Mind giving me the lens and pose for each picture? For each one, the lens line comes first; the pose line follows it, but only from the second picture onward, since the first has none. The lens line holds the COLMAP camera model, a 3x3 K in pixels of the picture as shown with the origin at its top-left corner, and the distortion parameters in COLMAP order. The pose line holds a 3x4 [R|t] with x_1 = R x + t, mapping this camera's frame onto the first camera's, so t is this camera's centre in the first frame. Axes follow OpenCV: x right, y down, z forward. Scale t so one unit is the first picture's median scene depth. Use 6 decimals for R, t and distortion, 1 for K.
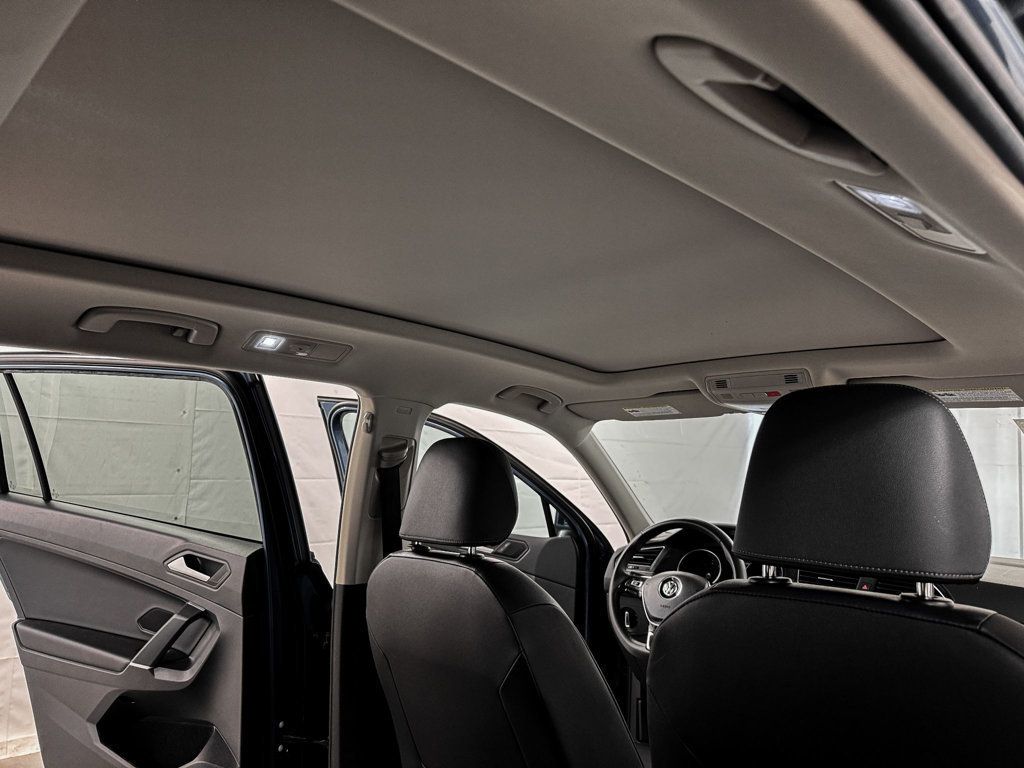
lens RADIAL K [[738.3, 0, 512.0], [0, 738.3, 384.0], [0, 0, 1]] dist [0.041629, -0.033043]
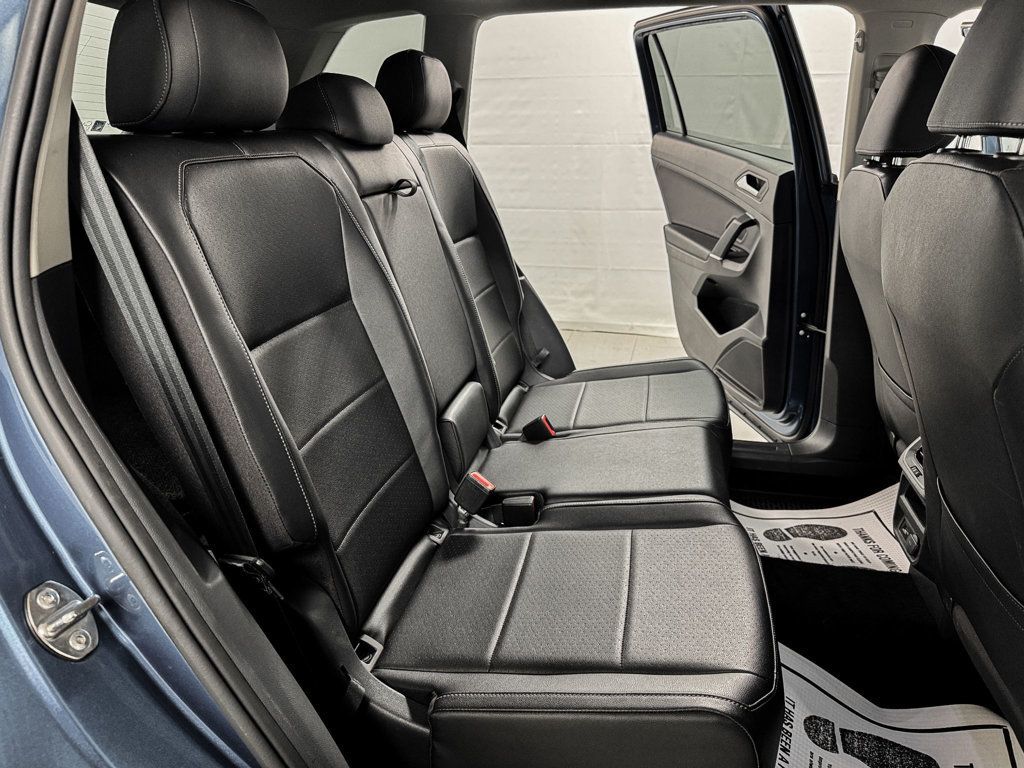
lens RADIAL K [[738.3, 0, 512.0], [0, 738.3, 384.0], [0, 0, 1]] dist [0.041629, -0.033043]
pose [[0.595526, 0.250416, -0.763309, 0.383516], [0.089752, 0.923485, 0.372988, 0.052800], [0.798307, -0.290632, 0.527484, -0.086467]]
